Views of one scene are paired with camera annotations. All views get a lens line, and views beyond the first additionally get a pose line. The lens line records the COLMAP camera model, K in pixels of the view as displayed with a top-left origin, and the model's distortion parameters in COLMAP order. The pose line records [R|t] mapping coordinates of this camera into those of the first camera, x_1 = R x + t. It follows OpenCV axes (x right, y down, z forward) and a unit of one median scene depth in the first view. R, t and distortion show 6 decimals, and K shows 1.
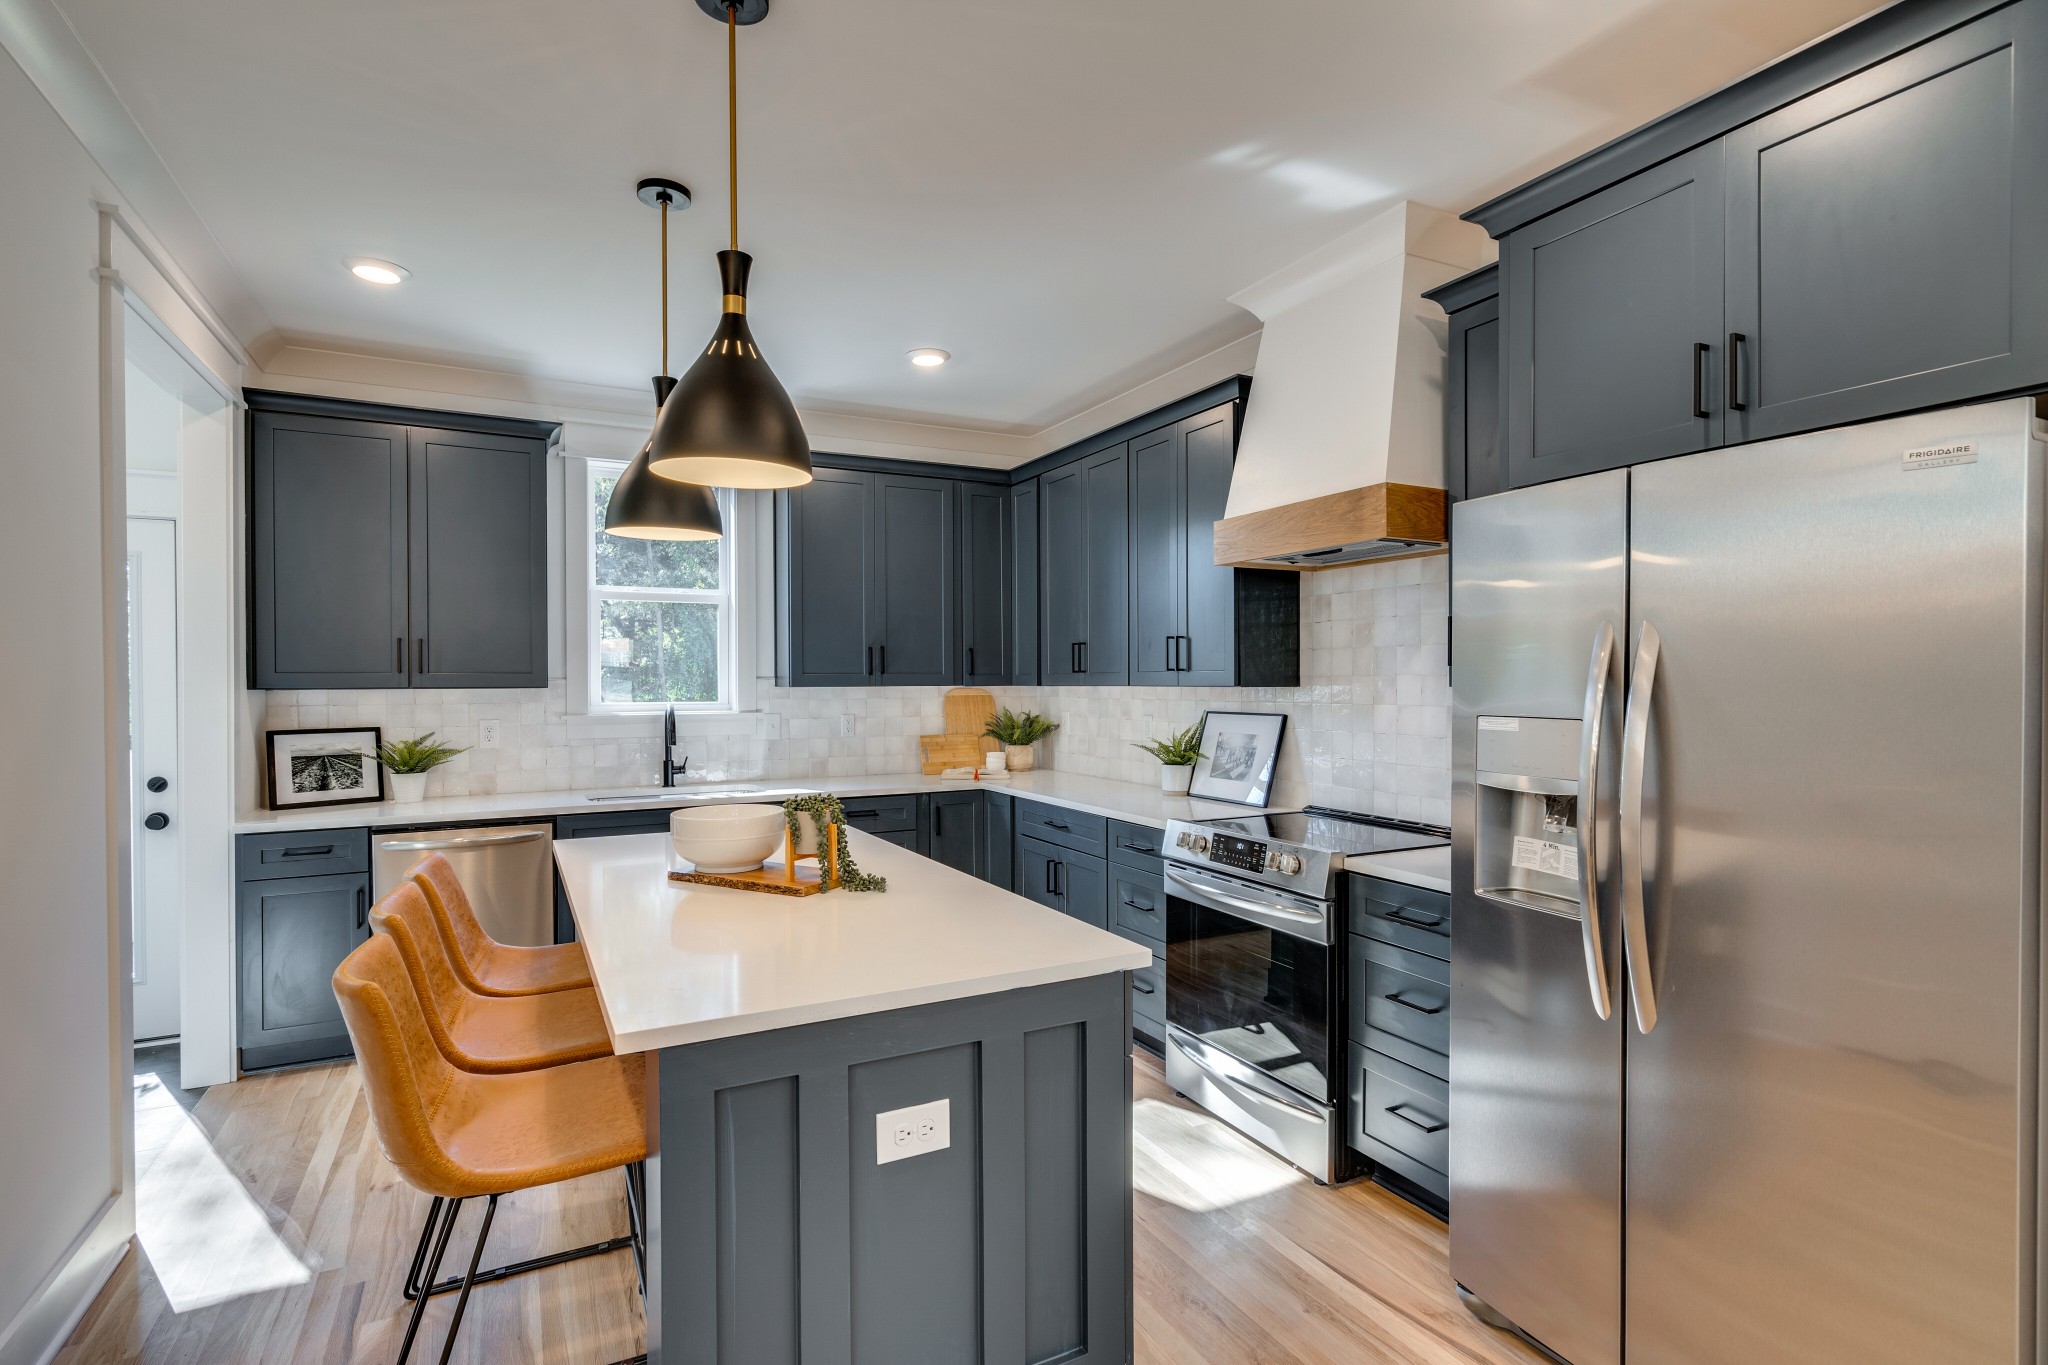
lens RADIAL K [[998.7, 0, 1024.8], [0, 998.7, 688.0], [0, 0, 1]] dist [-0.001432, -0.000283]
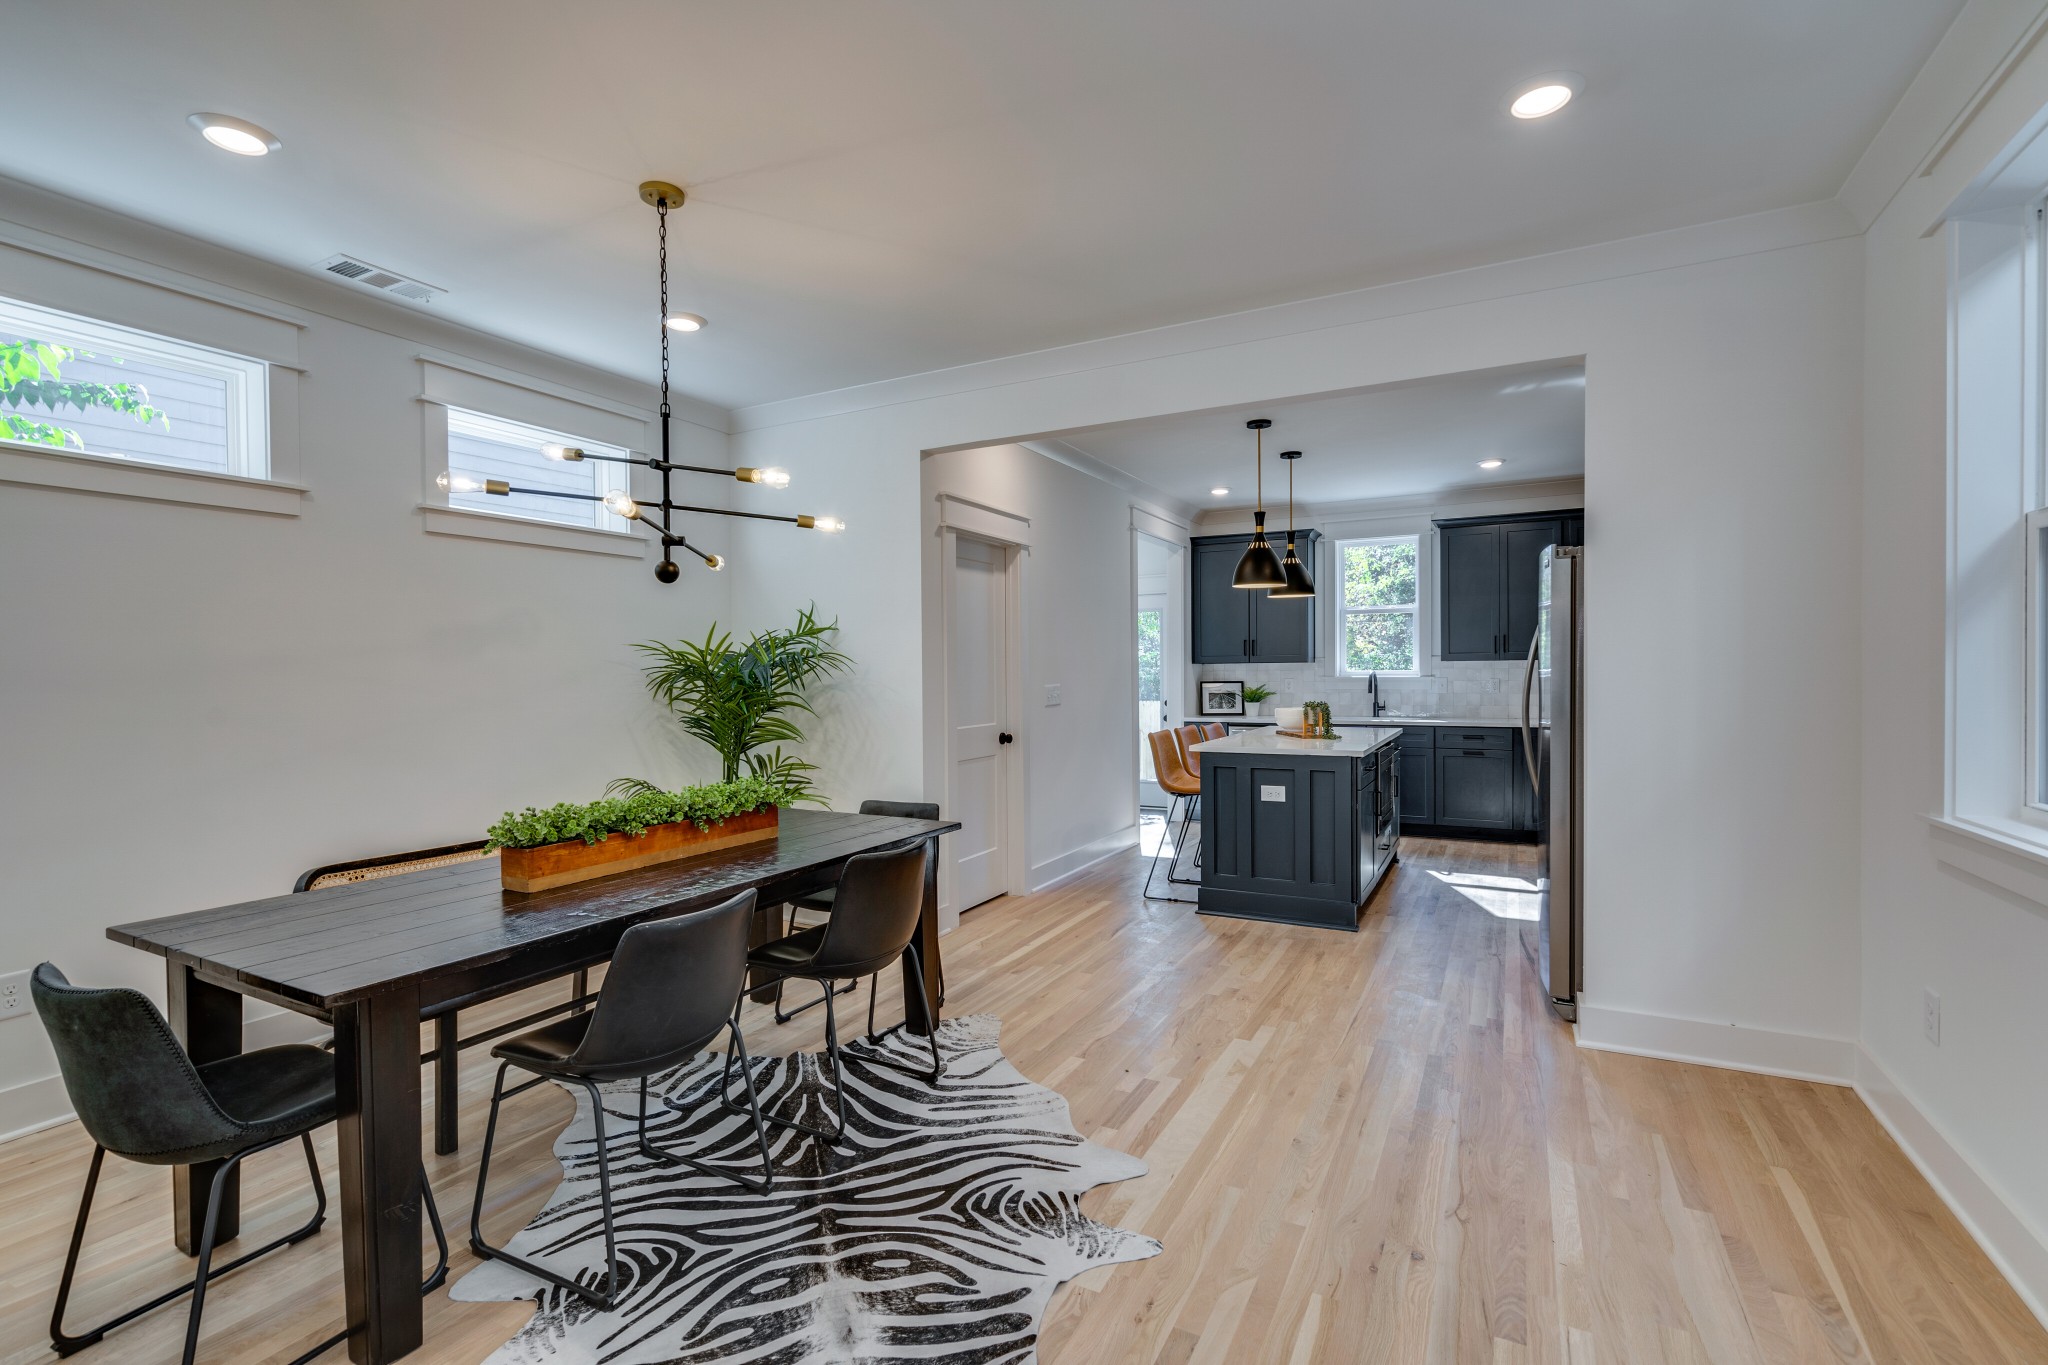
lens RADIAL K [[948.9, 0, 1018.3], [0, 948.9, 687.1], [0, 0, 1]] dist [0.000668, 0.000844]
pose [[0.563300, 0.013633, -0.826140, 0.744563], [-0.000368, 0.999868, 0.016249, 0.018200], [0.826252, -0.008849, 0.563231, -0.536859]]
